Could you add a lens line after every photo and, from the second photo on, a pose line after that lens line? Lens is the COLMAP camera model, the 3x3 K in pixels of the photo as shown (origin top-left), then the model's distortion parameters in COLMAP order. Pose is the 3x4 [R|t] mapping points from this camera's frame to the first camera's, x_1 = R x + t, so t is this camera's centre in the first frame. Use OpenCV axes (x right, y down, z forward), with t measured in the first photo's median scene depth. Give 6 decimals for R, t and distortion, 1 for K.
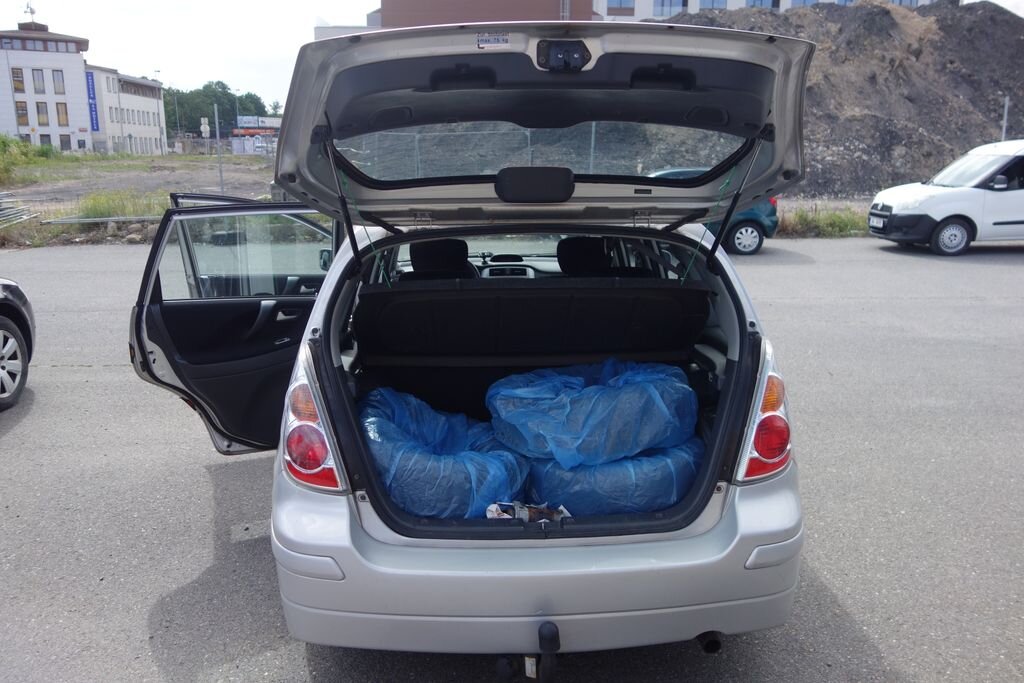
lens RADIAL K [[814.1, 0, 504.8], [0, 814.1, 339.8], [0, 0, 1]] dist [0.006858, -0.004394]
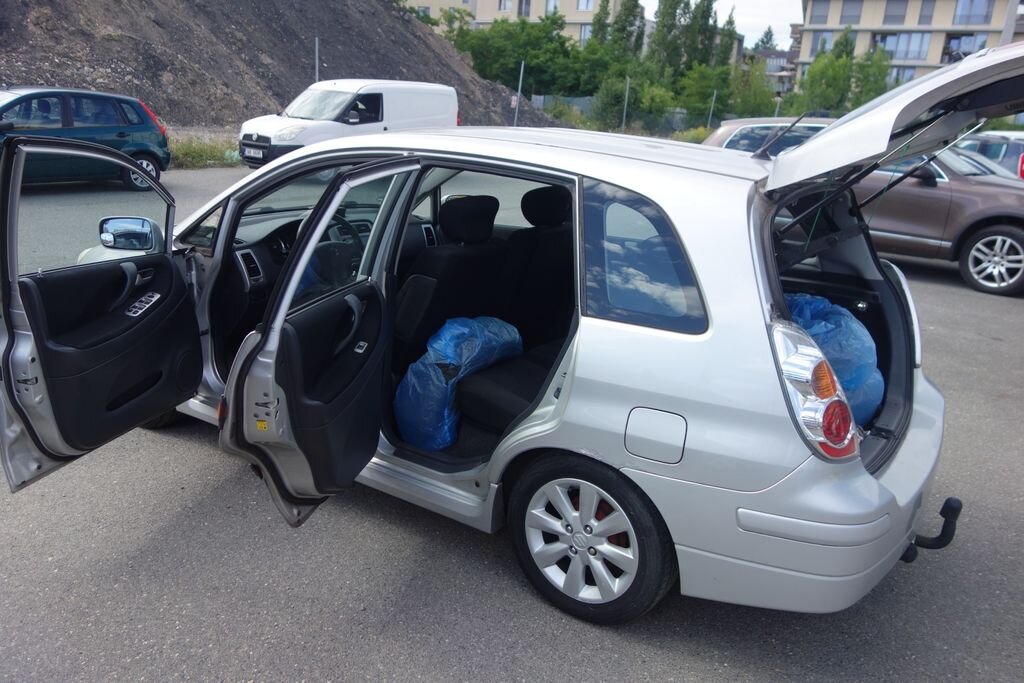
lens RADIAL K [[814.1, 0, 492.0], [0, 814.1, 354.7], [0, 0, 1]] dist [0.006858, -0.004394]
pose [[0.609820, -0.199786, 0.766945, -0.596601], [0.116644, 0.979792, 0.162485, -0.075820], [-0.783909, -0.009627, 0.620801, 0.343149]]
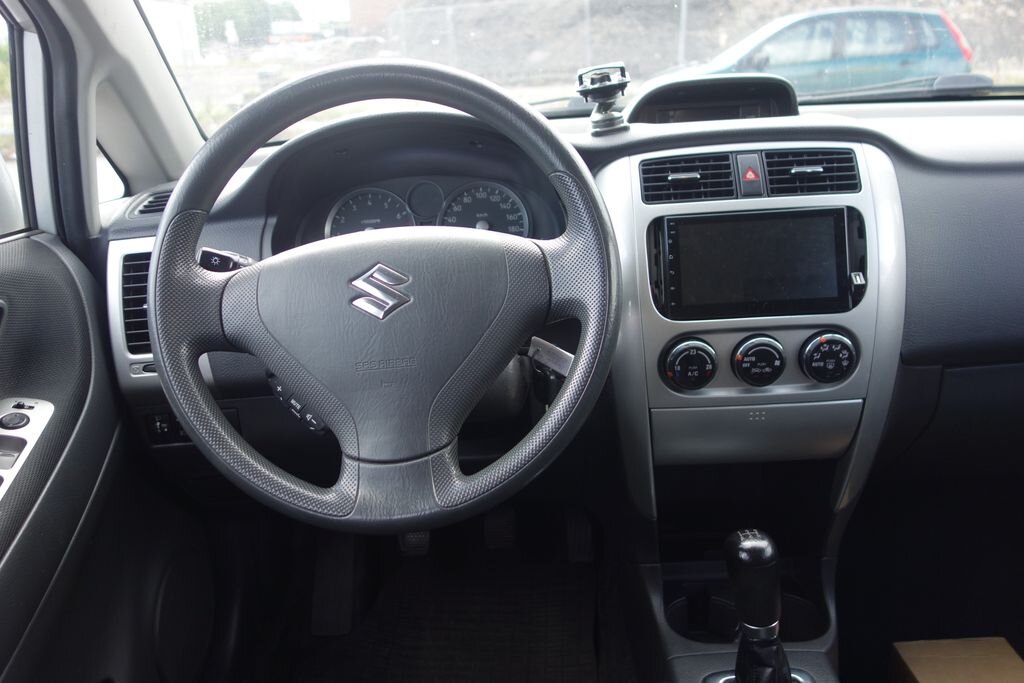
lens RADIAL K [[814.1, 0, 513.3], [0, 814.1, 339.1], [0, 0, 1]] dist [0.006858, -0.004394]
pose [[0.998127, -0.026435, -0.055177, -0.037705], [0.032476, 0.993220, 0.111621, -0.069868], [0.051852, -0.113204, 0.992218, 0.822034]]
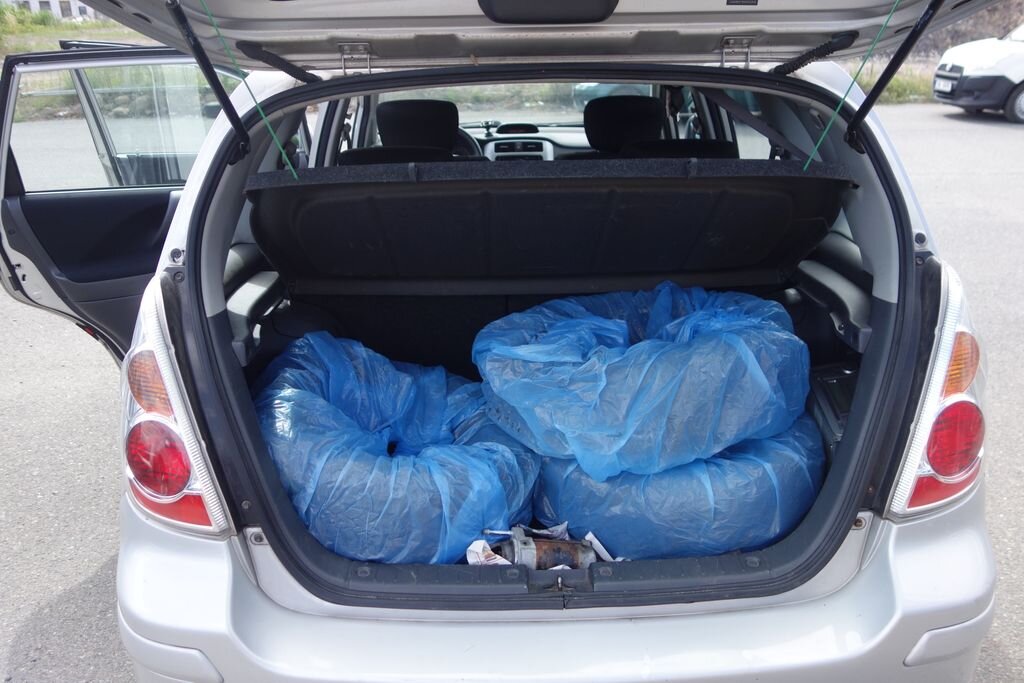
lens RADIAL K [[814.1, 0, 506.6], [0, 814.1, 341.5], [0, 0, 1]] dist [0.006858, -0.004394]
pose [[0.999703, -0.000988, -0.024355, 0.011007], [0.004683, 0.988351, 0.152118, -0.018977], [0.023921, -0.152187, 0.988062, 0.211148]]
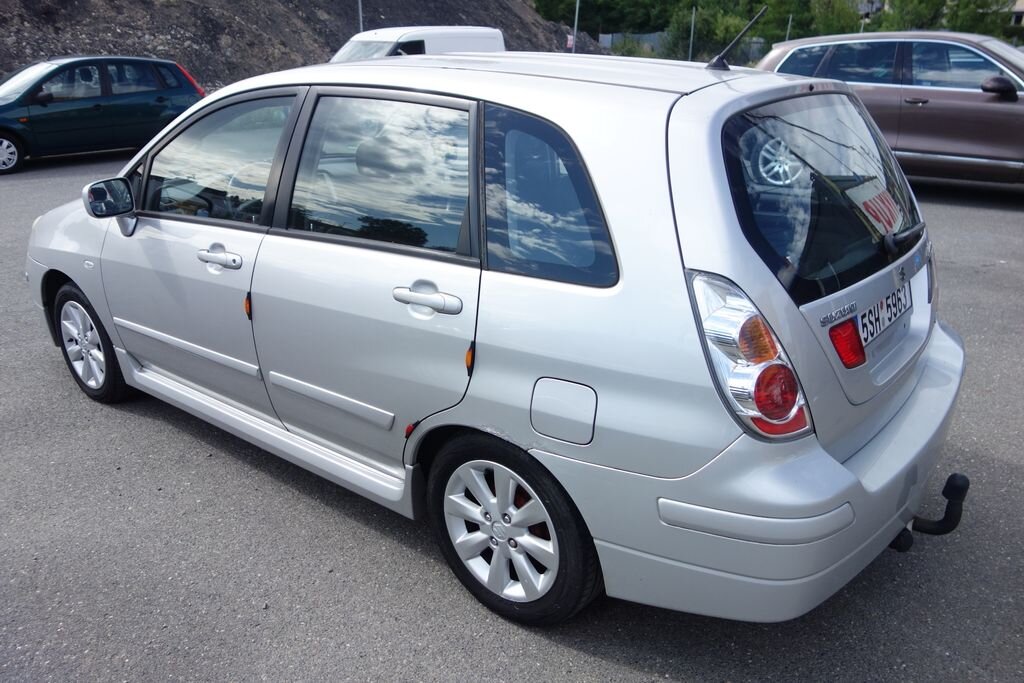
lens RADIAL K [[814.1, 0, 494.9], [0, 814.1, 350.0], [0, 0, 1]] dist [0.006858, -0.004394]
pose [[0.674216, -0.260584, 0.691035, -0.468690], [0.166821, 0.965236, 0.201222, -0.054500], [-0.719447, -0.020388, 0.694248, 0.312126]]
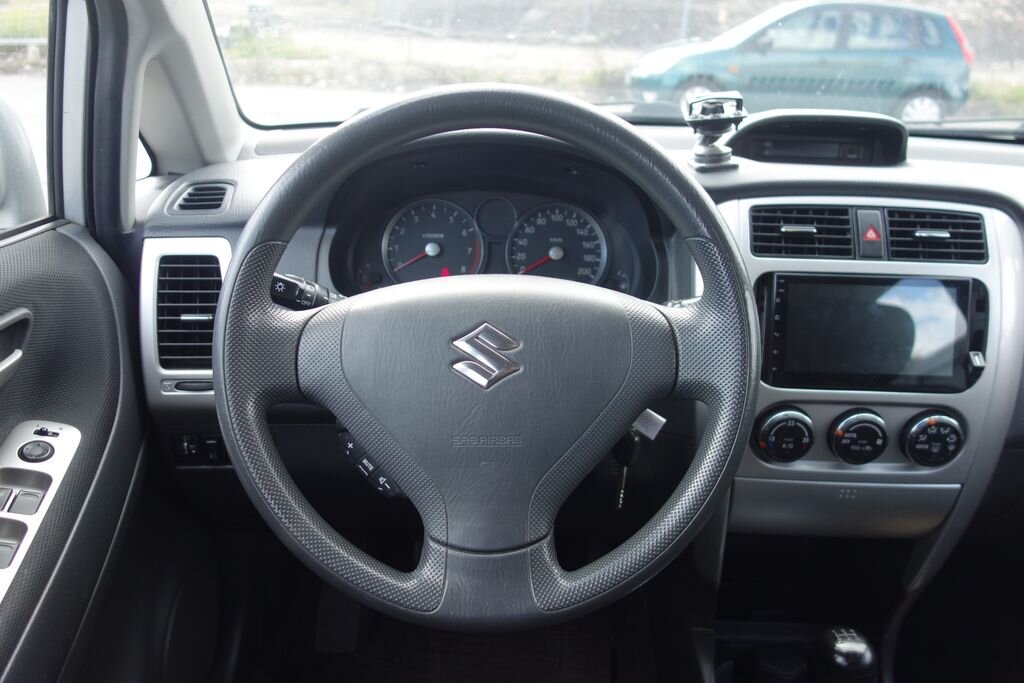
lens RADIAL K [[814.1, 0, 511.9], [0, 814.1, 337.5], [0, 0, 1]] dist [0.006858, -0.004394]
pose [[0.998199, 0.058132, -0.014788, -0.061710], [-0.055057, 0.985781, 0.158760, -0.084986], [0.023806, -0.157660, 0.987206, 0.840027]]
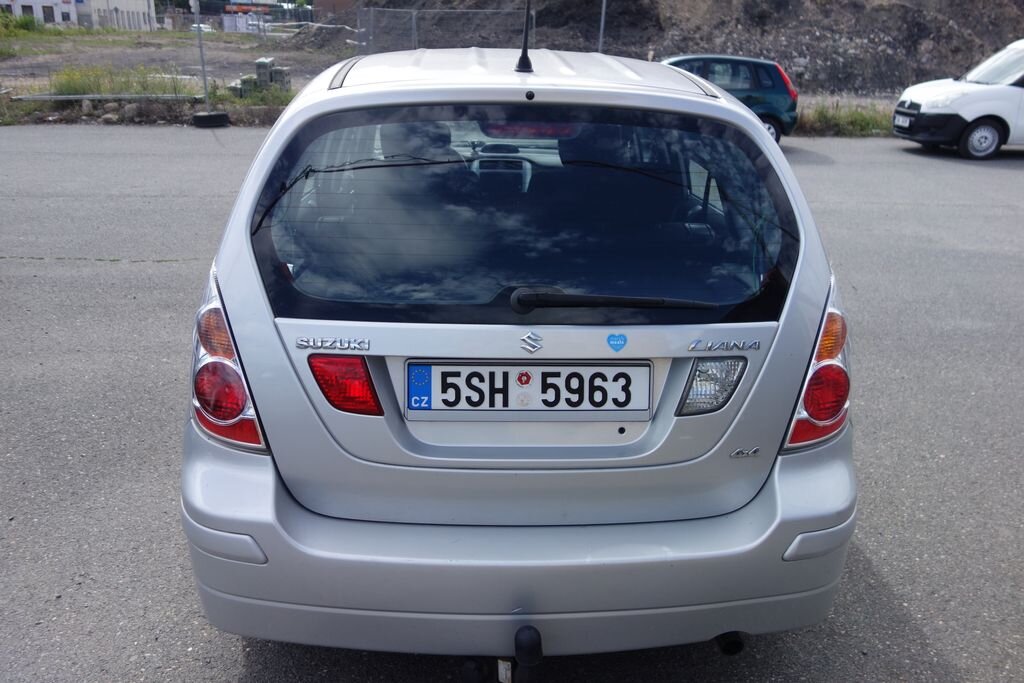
lens RADIAL K [[814.1, 0, 506.6], [0, 814.1, 340.4], [0, 0, 1]] dist [0.006858, -0.004394]
pose [[0.999674, 0.024922, 0.005521, 0.009966], [-0.025425, 0.991414, 0.128266, -0.009898], [-0.002277, -0.128365, 0.991724, 0.119406]]
